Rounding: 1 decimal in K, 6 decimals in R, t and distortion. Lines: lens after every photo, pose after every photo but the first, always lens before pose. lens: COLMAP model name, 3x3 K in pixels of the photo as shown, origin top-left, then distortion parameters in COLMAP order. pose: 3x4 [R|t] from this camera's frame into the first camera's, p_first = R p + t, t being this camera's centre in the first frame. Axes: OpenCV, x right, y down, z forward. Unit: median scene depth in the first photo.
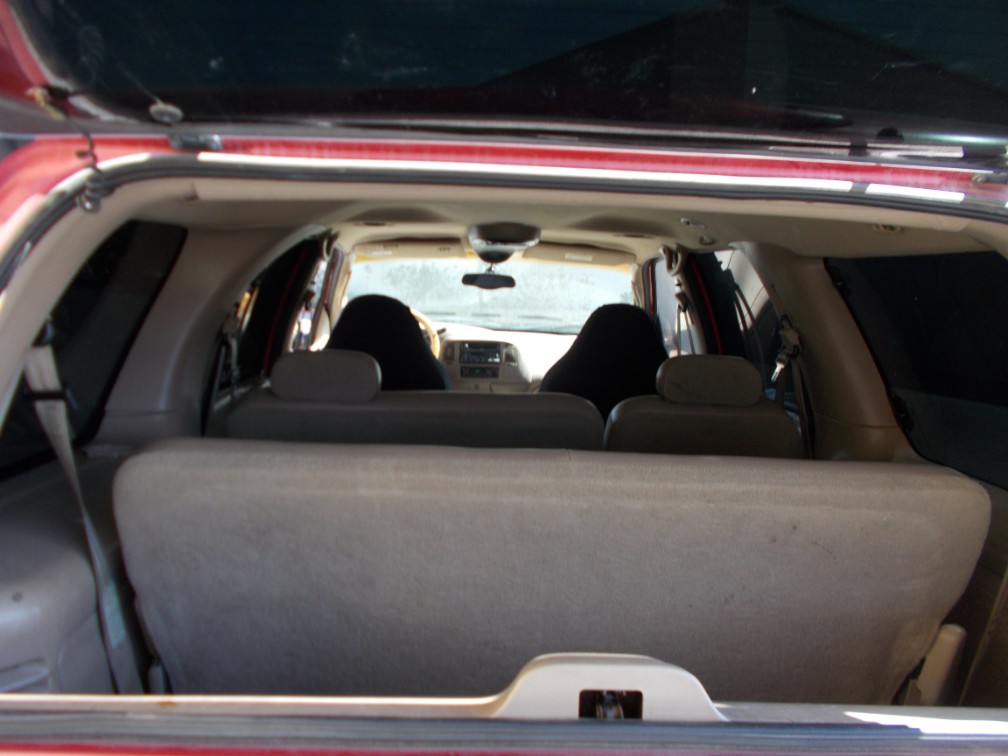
lens RADIAL K [[790.6, 0, 502.4], [0, 790.6, 378.4], [0, 0, 1]] dist [0.007057, 0.002276]
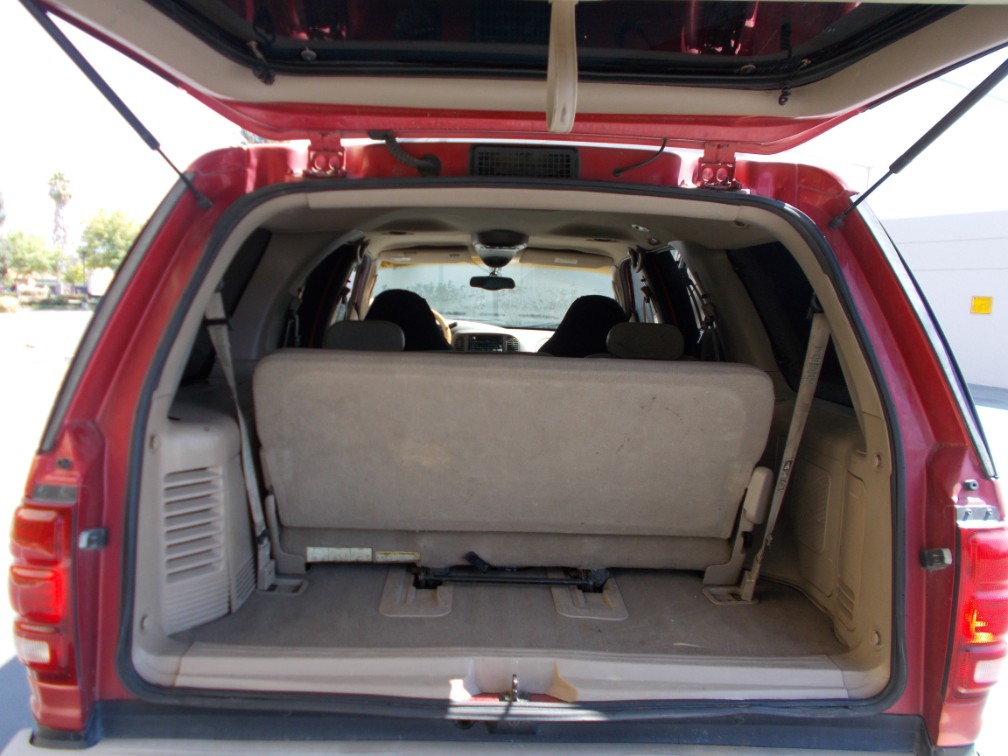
lens RADIAL K [[790.6, 0, 507.6], [0, 790.6, 376.1], [0, 0, 1]] dist [0.007057, 0.002276]
pose [[0.999836, -0.009585, -0.015359, 0.026930], [0.009174, 0.999604, -0.026584, 0.058020], [0.015608, 0.026438, 0.999529, -0.217049]]
